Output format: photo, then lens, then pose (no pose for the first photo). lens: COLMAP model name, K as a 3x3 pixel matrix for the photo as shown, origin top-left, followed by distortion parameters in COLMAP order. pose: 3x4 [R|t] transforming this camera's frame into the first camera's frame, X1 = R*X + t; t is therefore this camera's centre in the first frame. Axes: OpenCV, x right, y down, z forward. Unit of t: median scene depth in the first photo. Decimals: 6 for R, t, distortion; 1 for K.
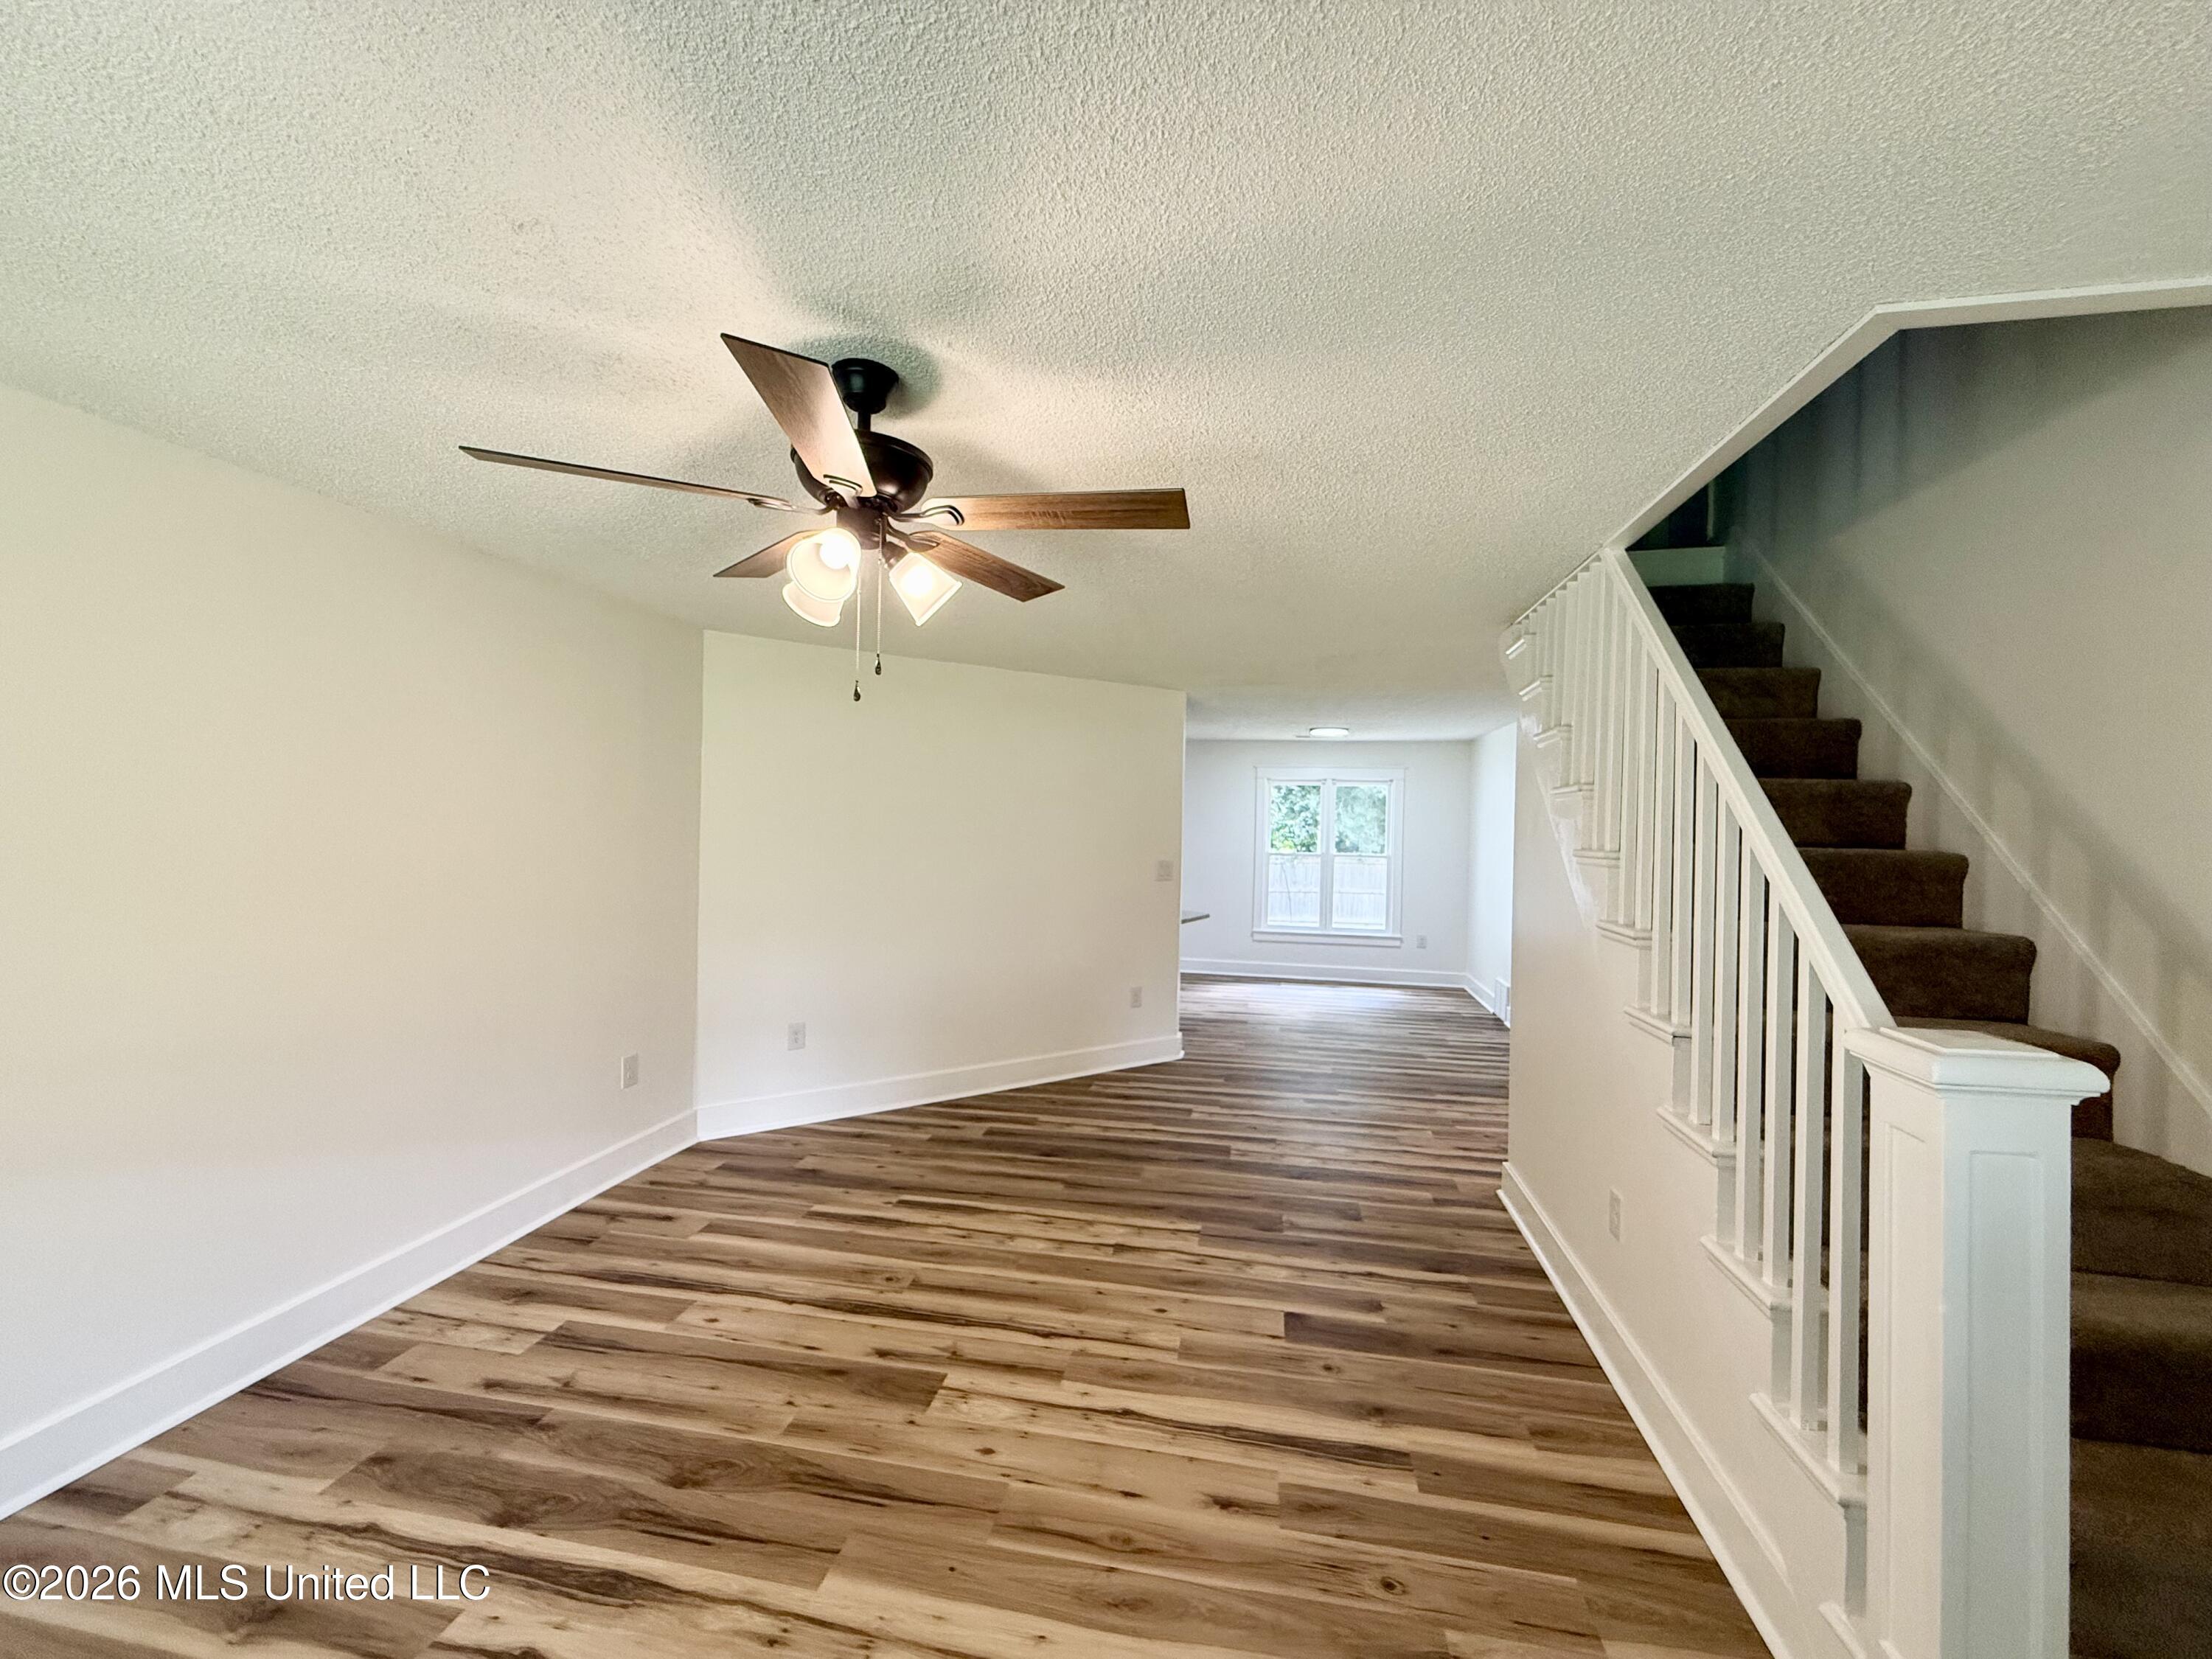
lens RADIAL K [[882.5, 0, 1112.4], [0, 882.5, 824.1], [0, 0, 1]] dist [-0.000681, 0.000434]
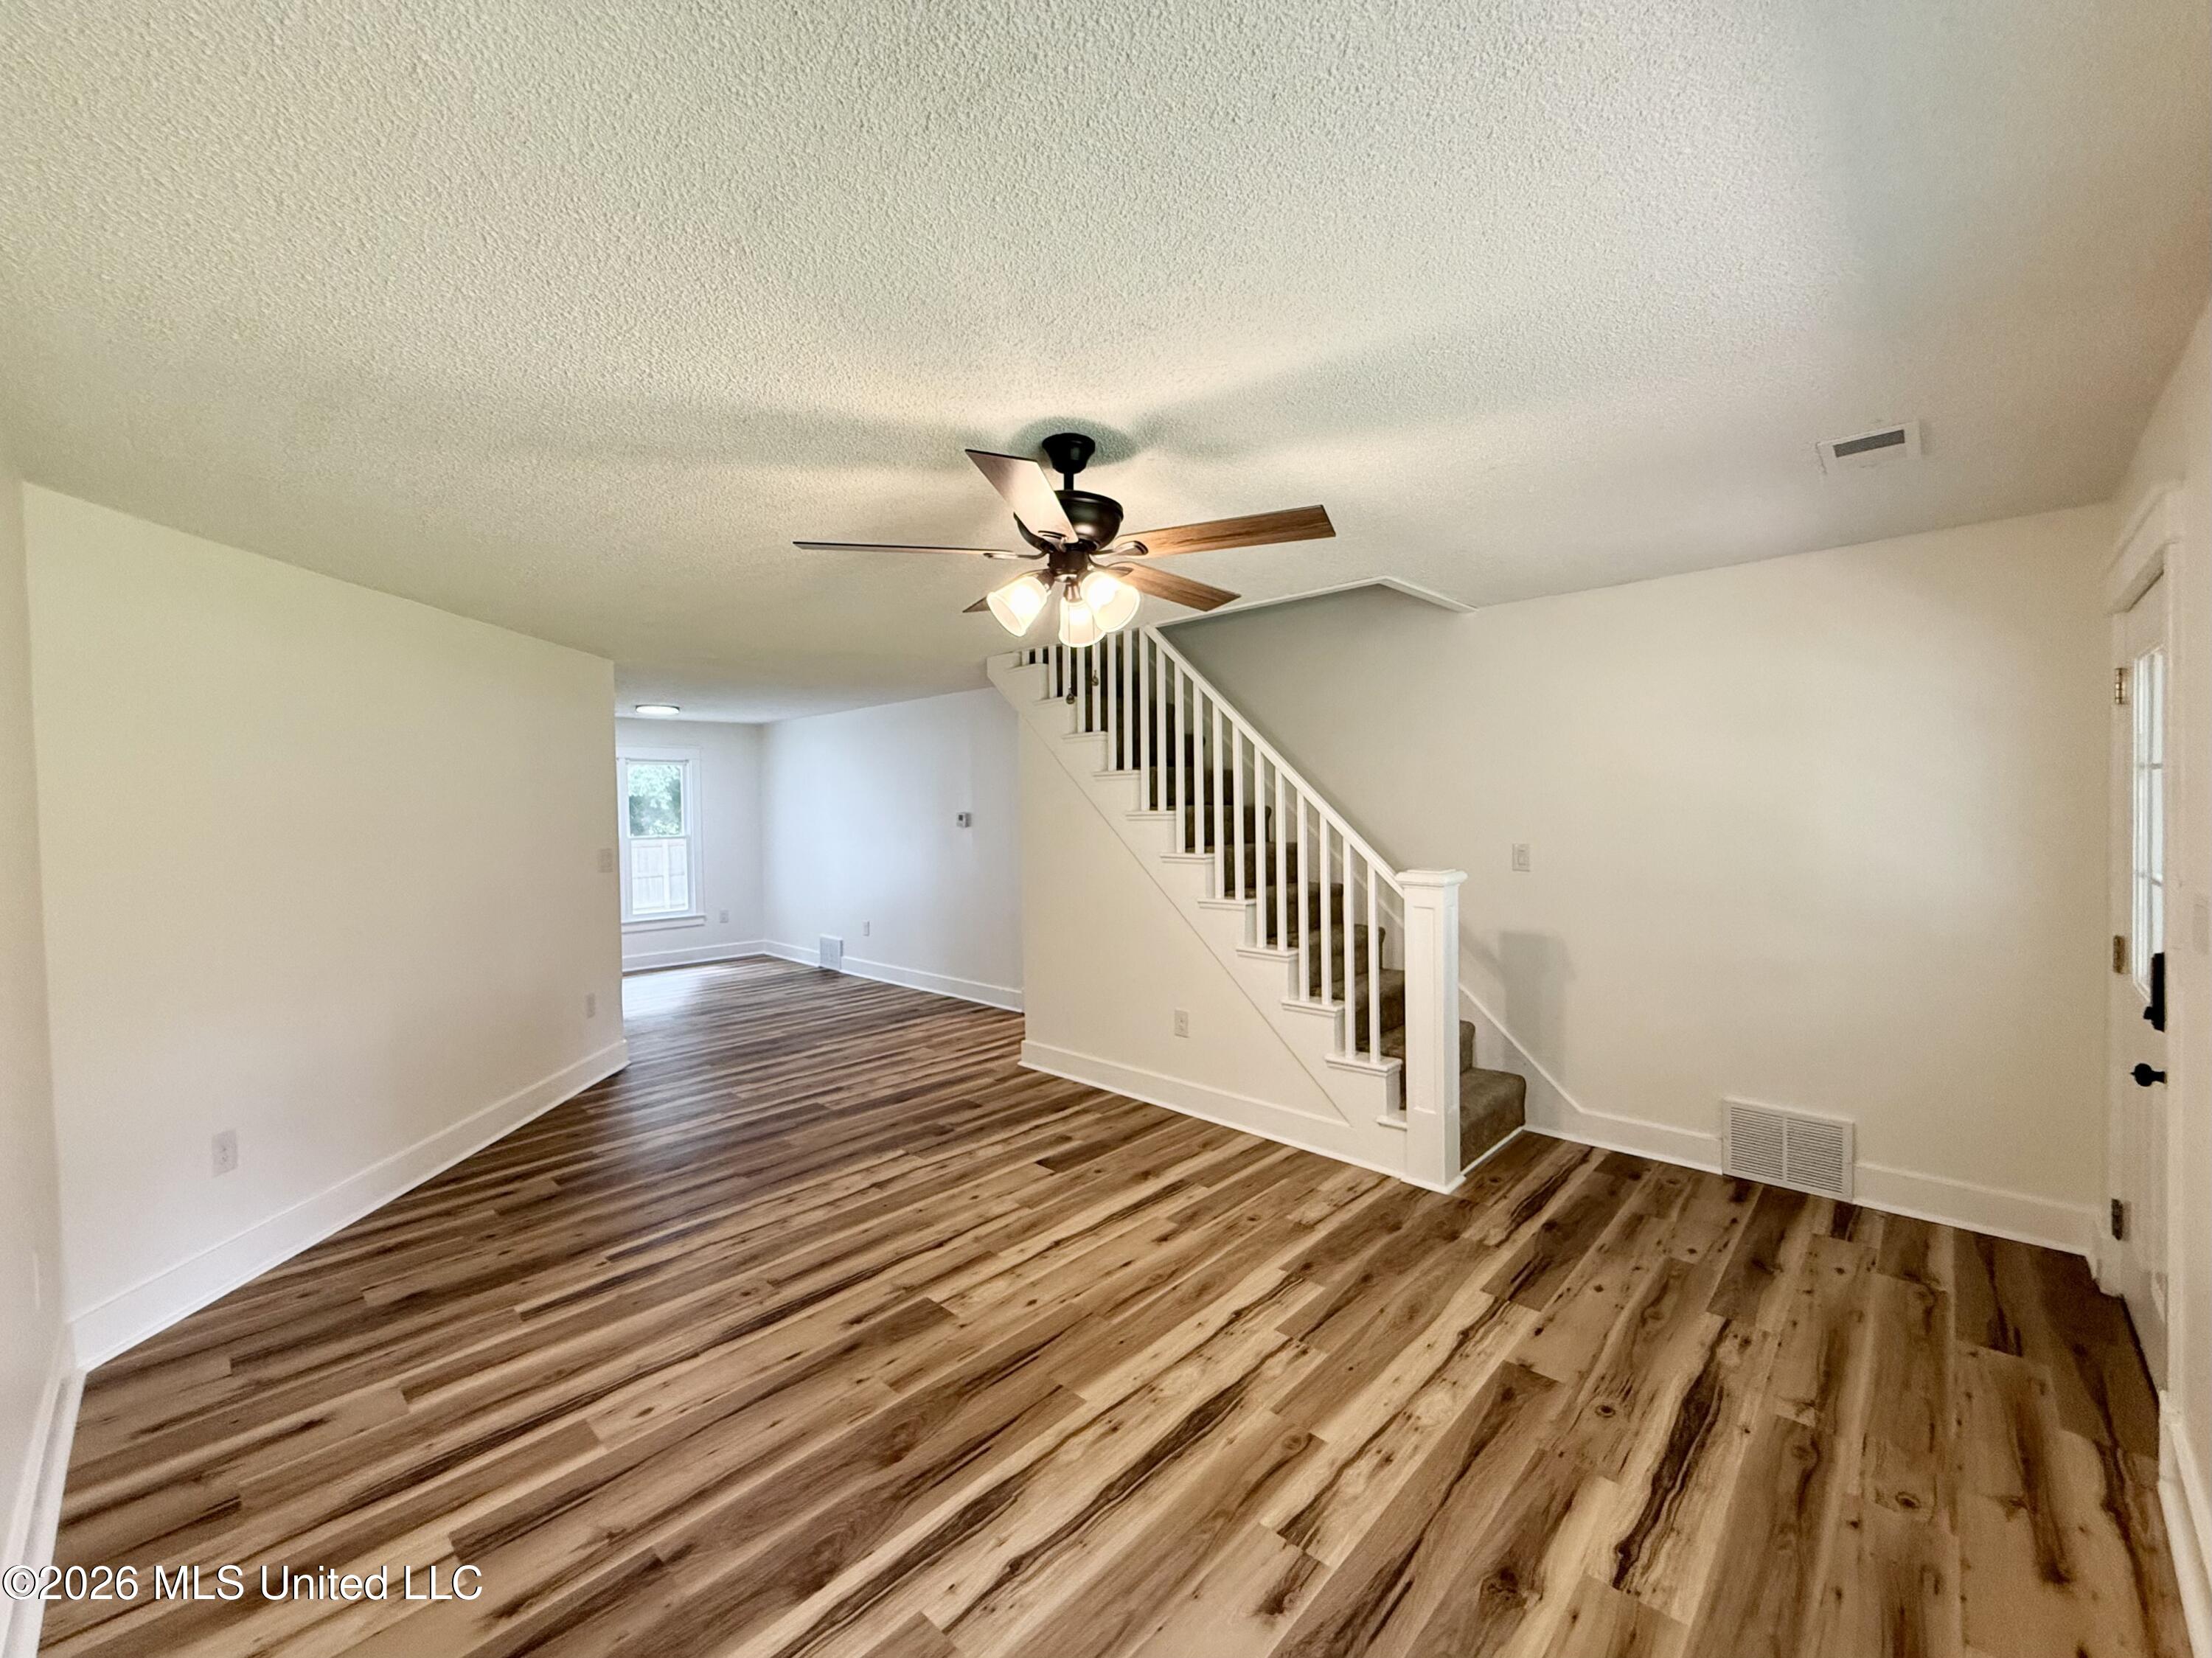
lens RADIAL K [[882.5, 0, 1106.6], [0, 882.5, 822.6], [0, 0, 1]] dist [-0.000681, 0.000434]
pose [[0.543151, -0.043626, 0.838501, -0.781032], [0.025315, 0.999046, 0.035581, -0.008927], [-0.839253, 0.001901, 0.543738, 0.160938]]
